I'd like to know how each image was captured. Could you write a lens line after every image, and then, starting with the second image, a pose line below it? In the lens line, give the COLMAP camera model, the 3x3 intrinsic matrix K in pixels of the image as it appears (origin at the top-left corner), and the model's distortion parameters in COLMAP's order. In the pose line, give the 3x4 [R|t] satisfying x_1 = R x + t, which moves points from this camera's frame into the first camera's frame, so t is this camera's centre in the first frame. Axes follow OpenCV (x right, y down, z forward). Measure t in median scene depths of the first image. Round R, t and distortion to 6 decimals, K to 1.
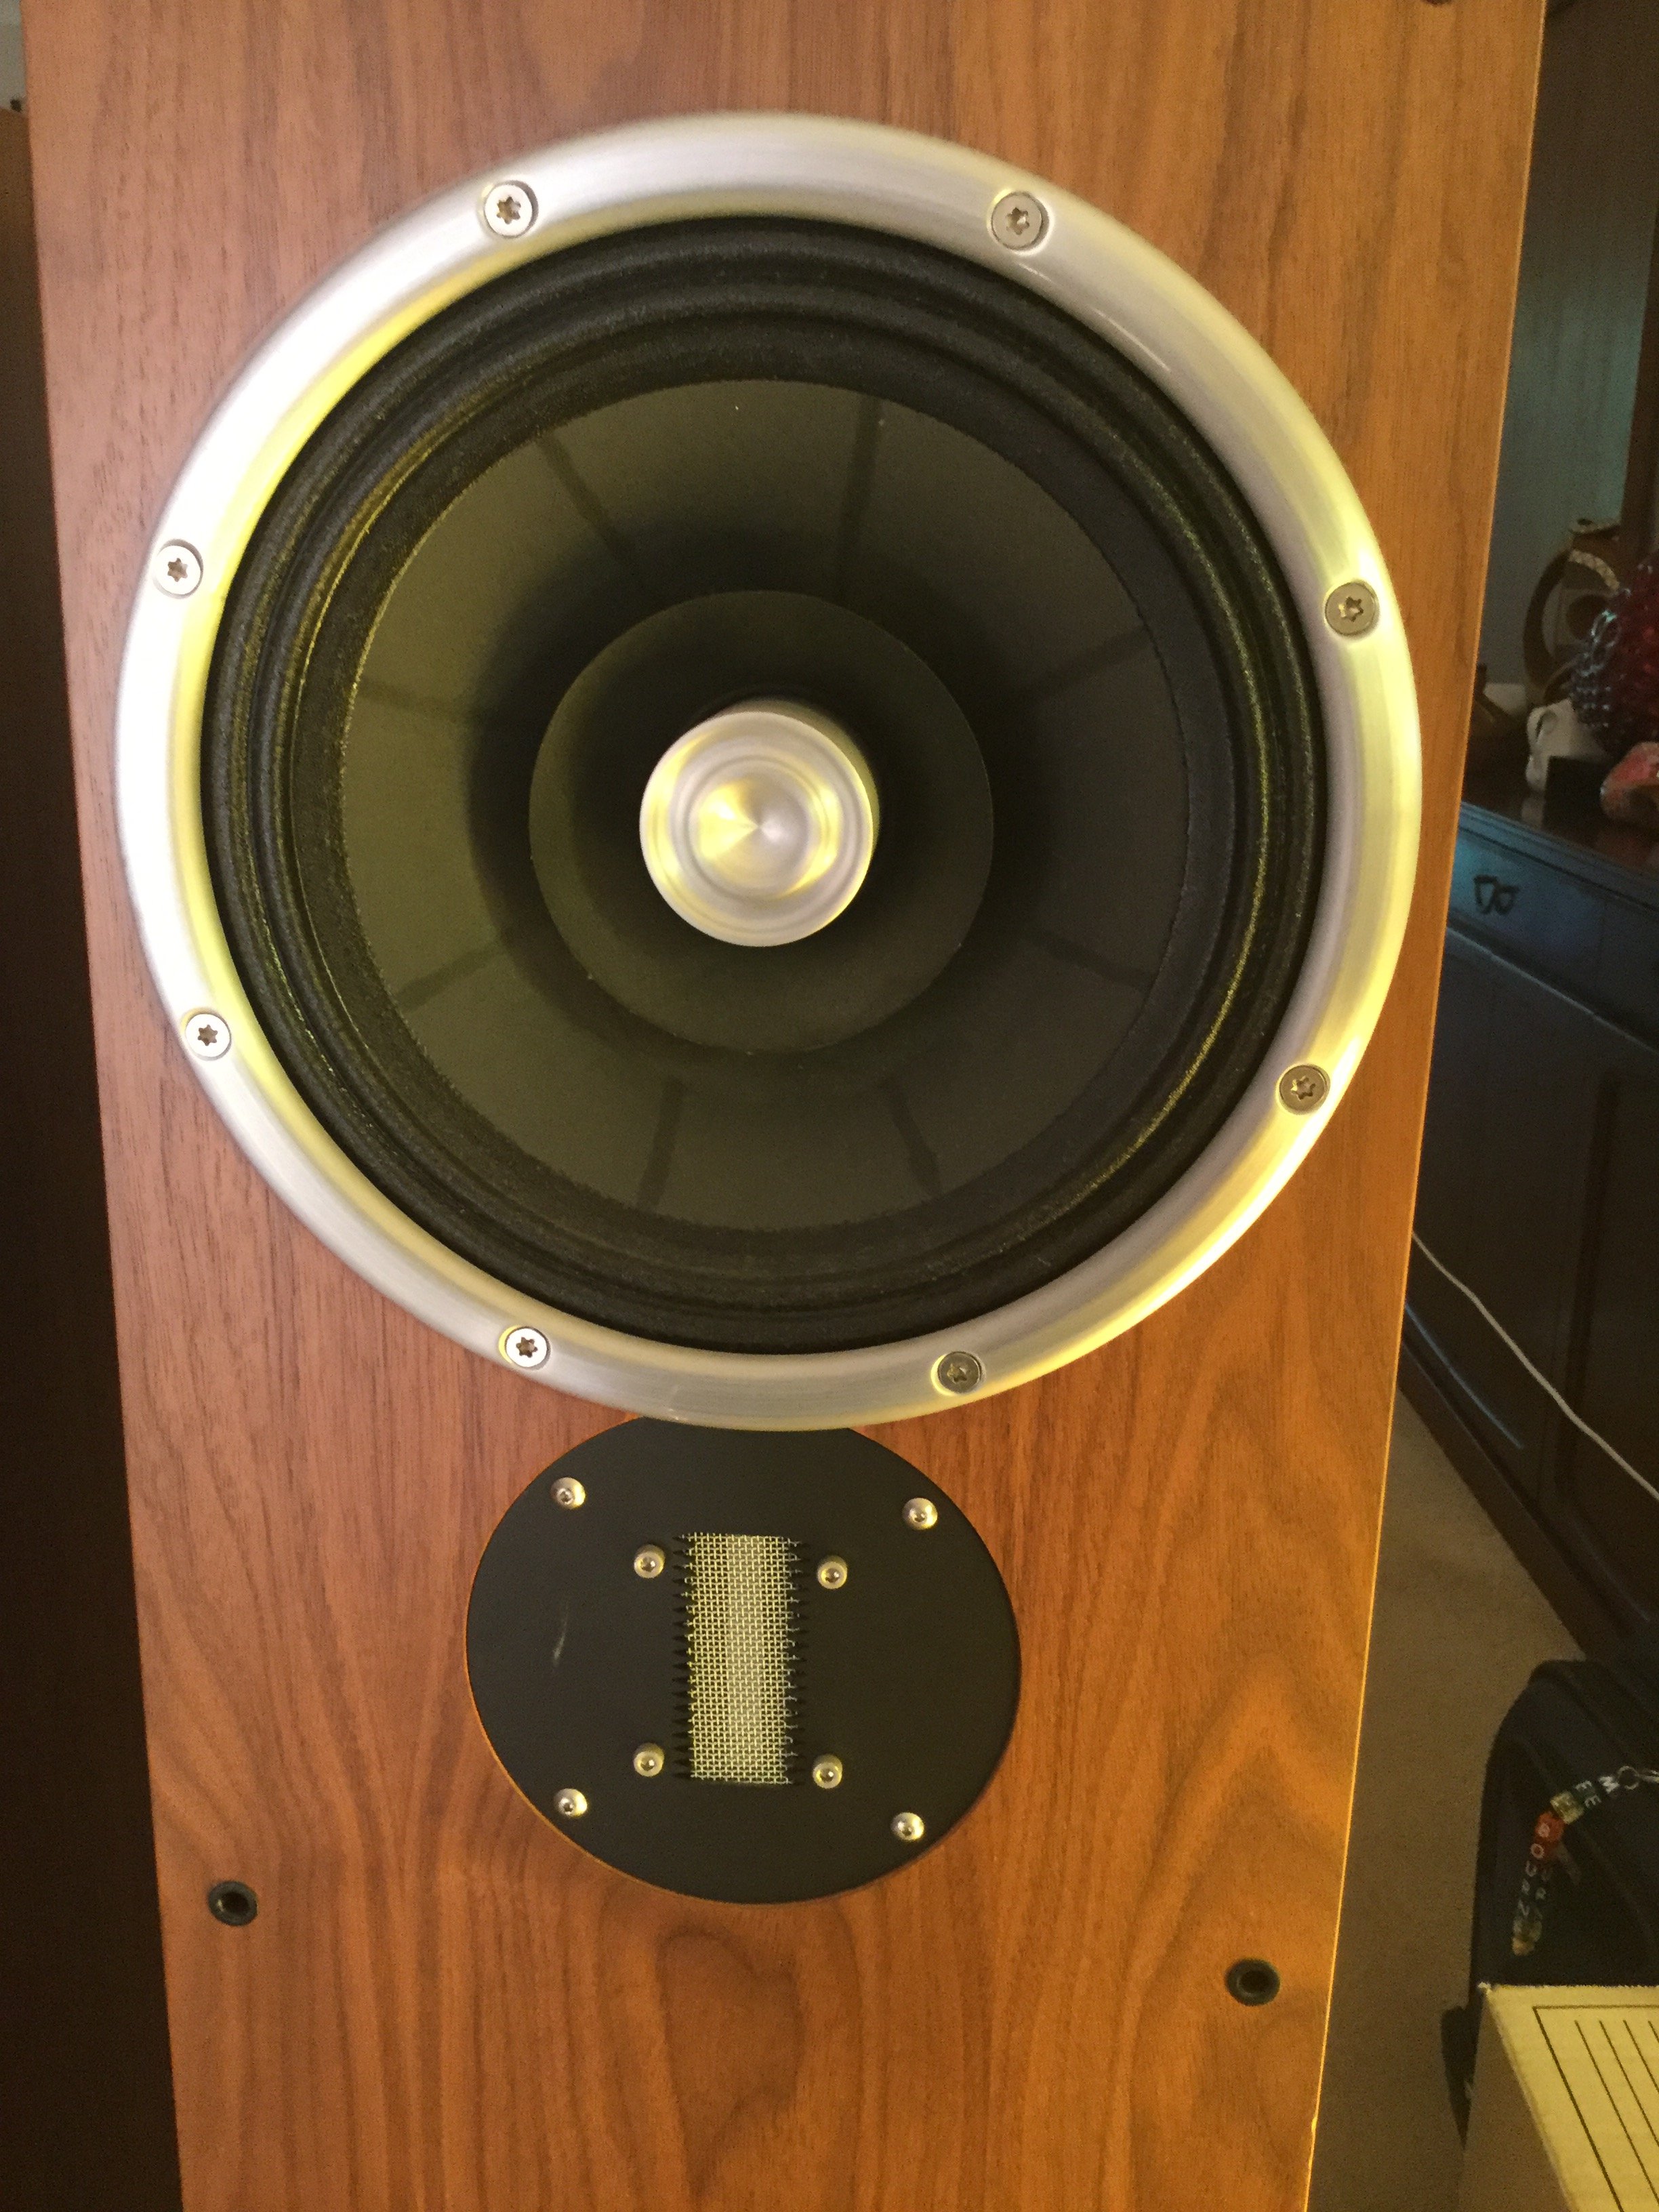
lens RADIAL K [[1959.9, 0, 825.8], [0, 1959.9, 1092.1], [0, 0, 1]] dist [0.088366, -0.171271]
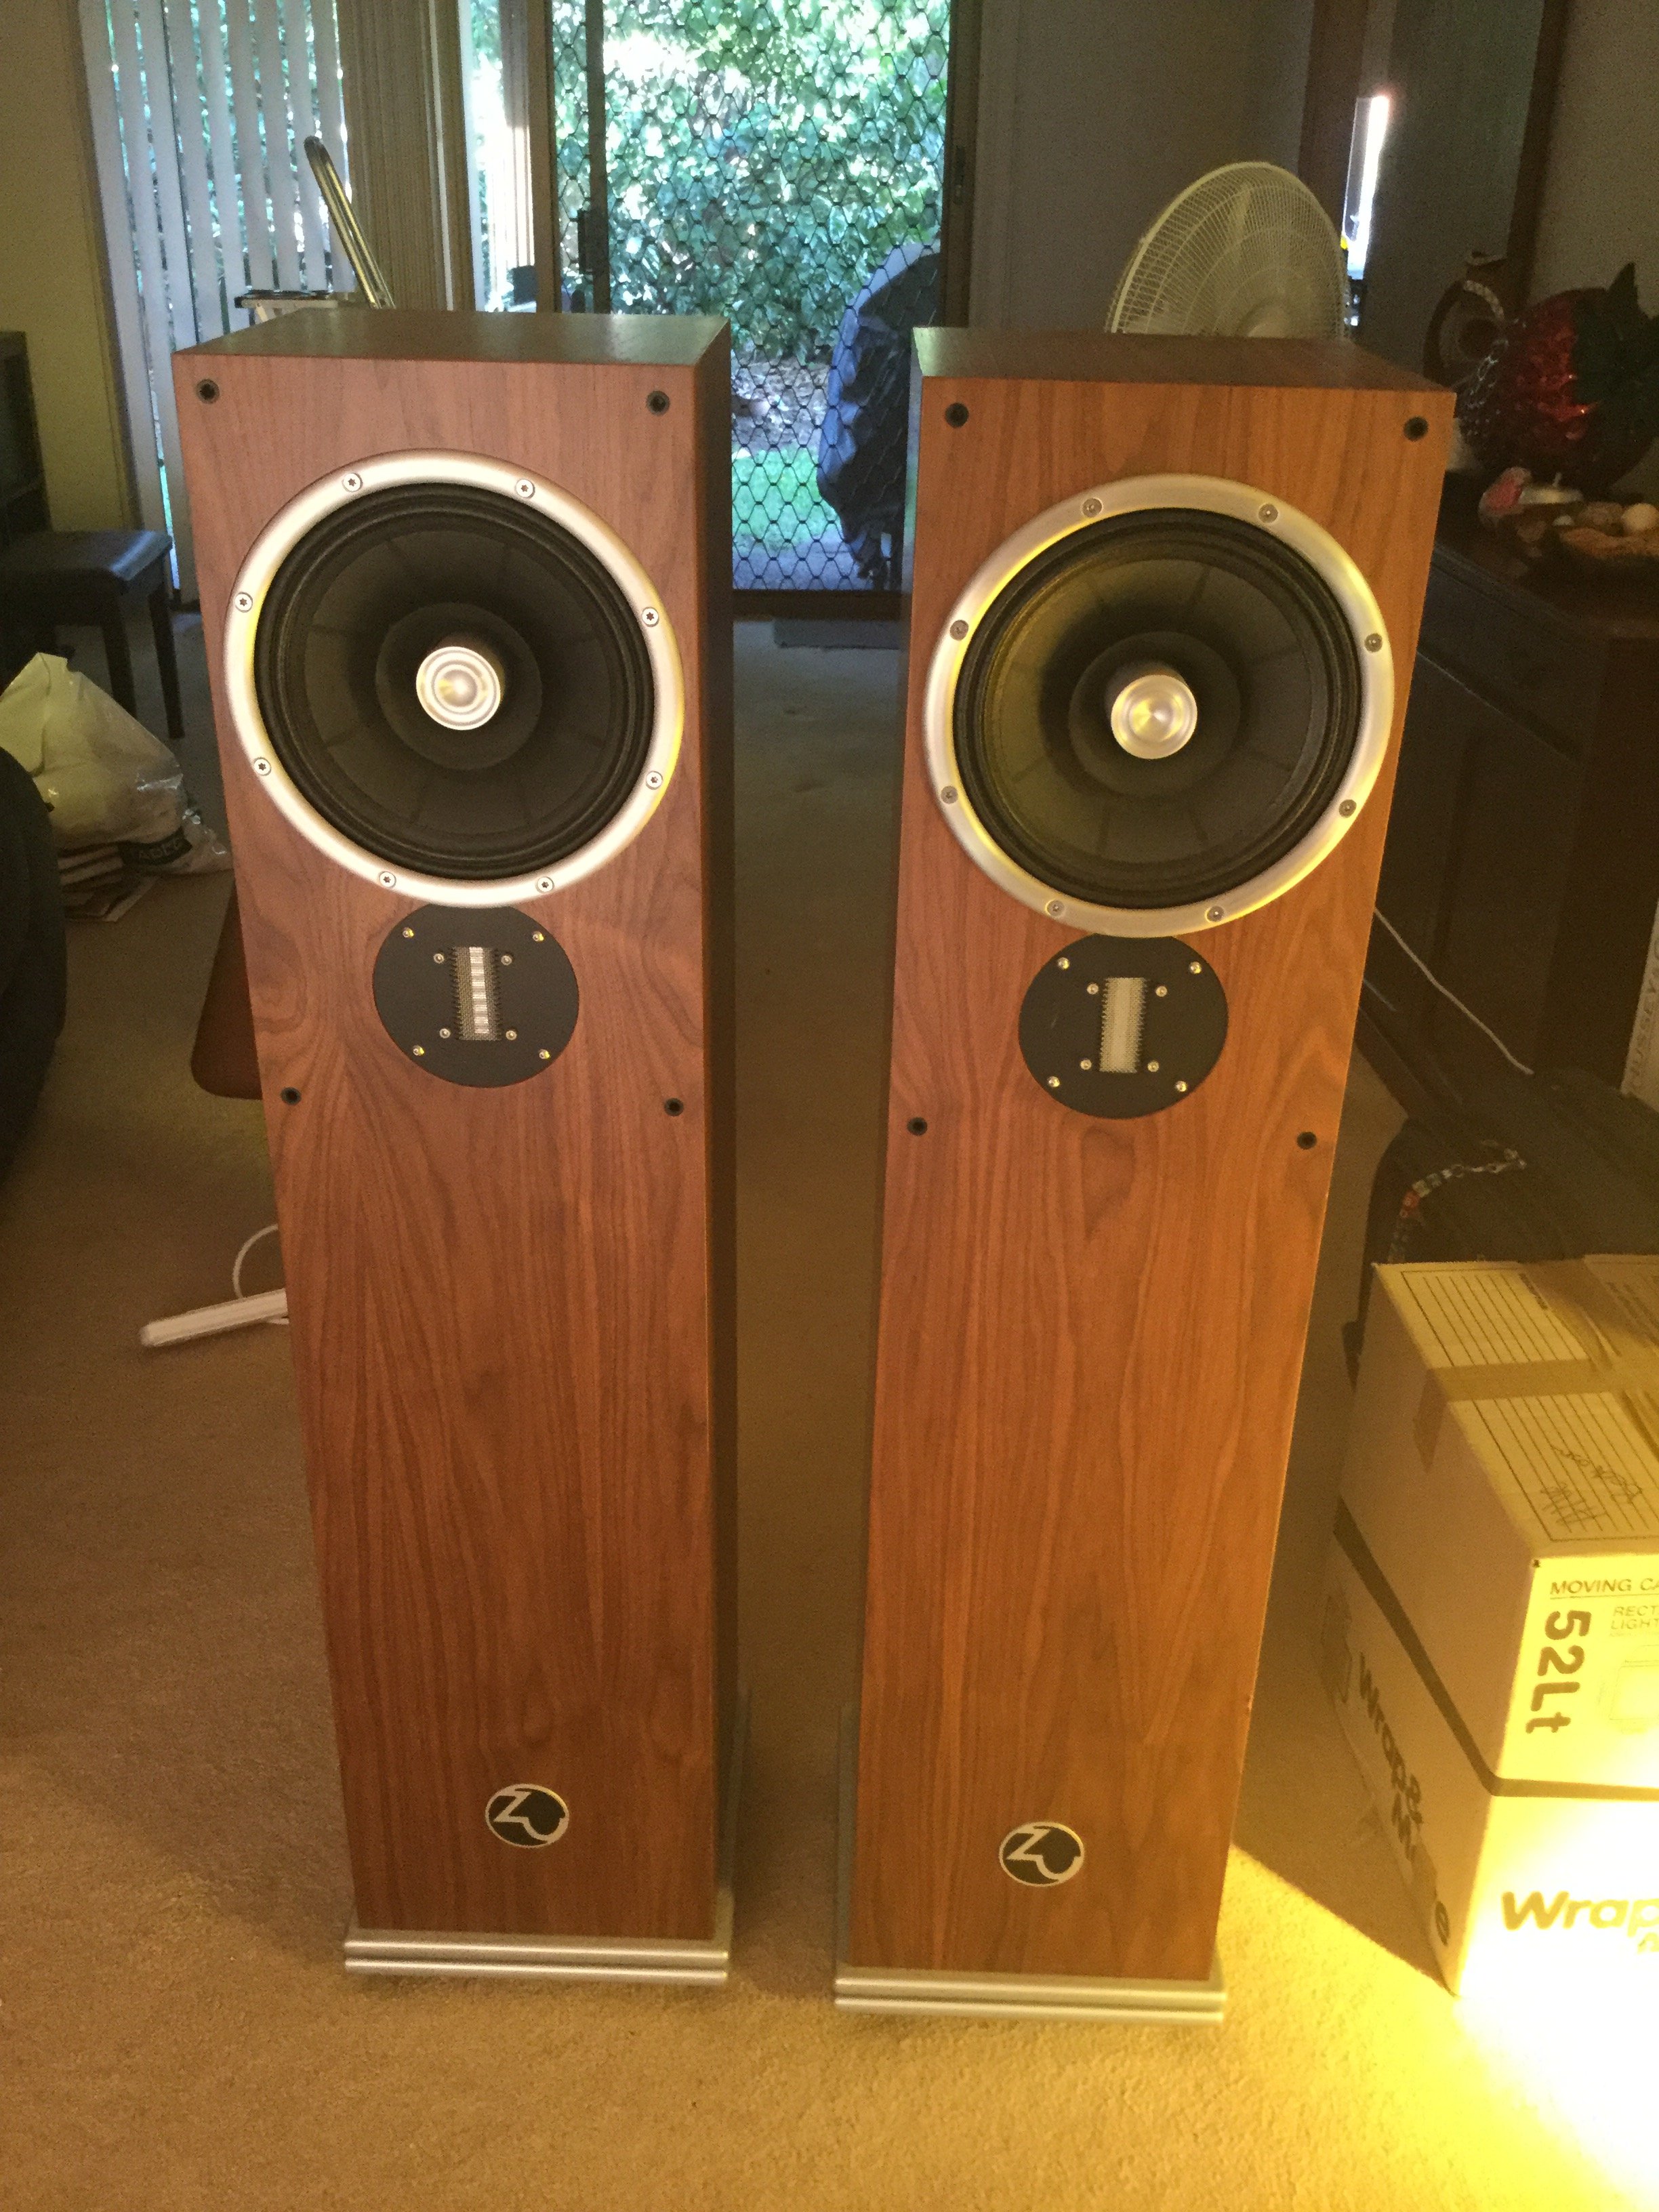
lens RADIAL K [[1959.9, 0, 826.8], [0, 1959.9, 1089.6], [0, 0, 1]] dist [0.088366, -0.171271]
pose [[0.998020, -0.027076, 0.056772, -0.583141], [0.015847, 0.981726, 0.189639, -0.132835], [-0.060870, -0.188364, 0.980211, -1.559457]]
